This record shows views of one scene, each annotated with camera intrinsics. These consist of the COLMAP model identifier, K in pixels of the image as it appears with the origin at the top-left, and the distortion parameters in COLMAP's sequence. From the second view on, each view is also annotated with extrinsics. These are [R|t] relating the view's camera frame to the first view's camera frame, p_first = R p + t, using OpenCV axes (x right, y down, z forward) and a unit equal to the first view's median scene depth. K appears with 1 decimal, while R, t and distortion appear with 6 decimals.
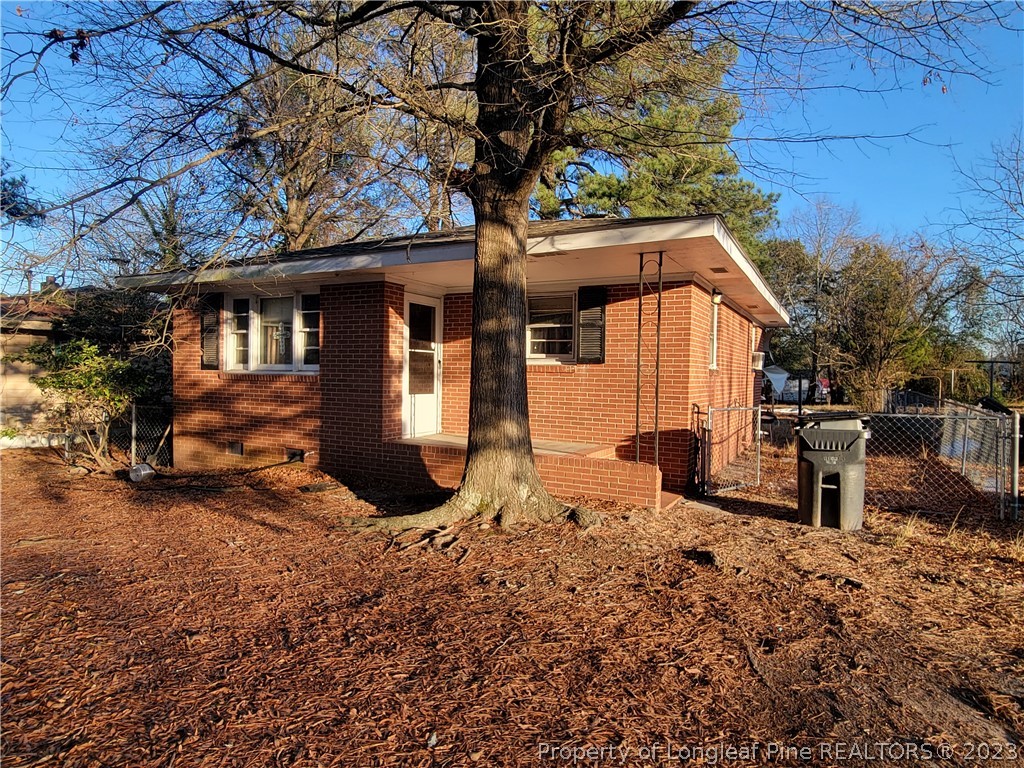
lens RADIAL K [[406.9, 0, 512.0], [0, 406.9, 384.0], [0, 0, 1]] dist [0.054338, -0.037166]
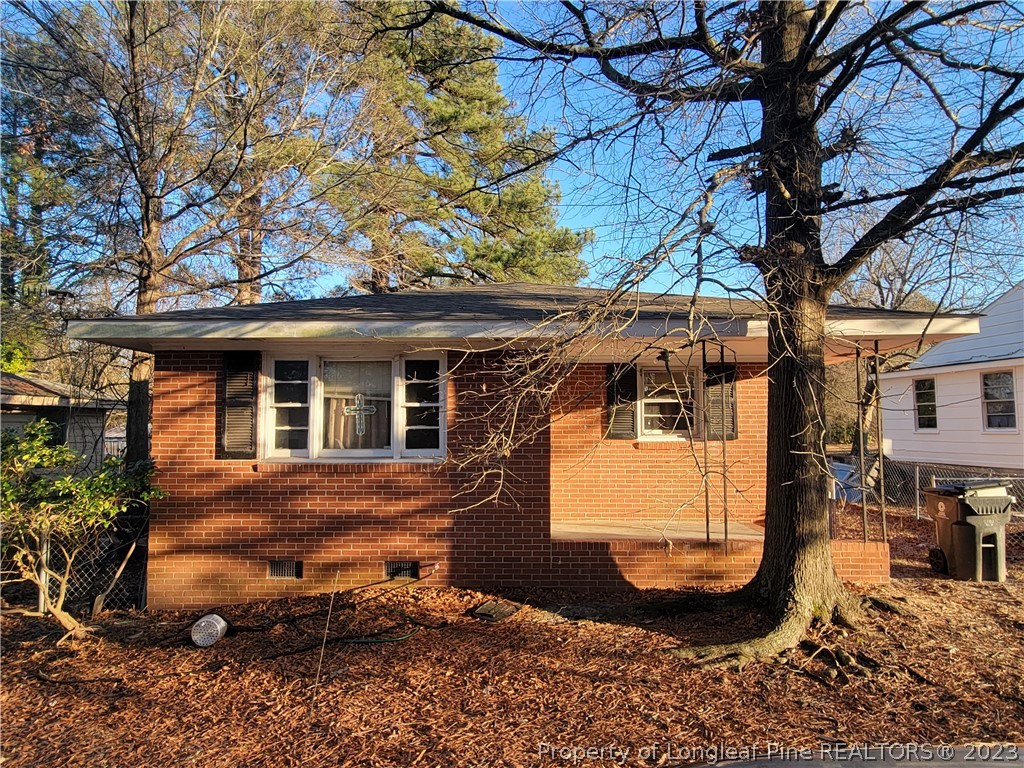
lens RADIAL K [[406.9, 0, 512.0], [0, 406.9, 384.0], [0, 0, 1]] dist [0.054338, -0.037166]
pose [[0.956635, 0.028610, 0.289882, -0.543918], [0.024361, 0.983821, -0.177493, -0.016772], [-0.290270, 0.176857, 0.940460, 0.167818]]
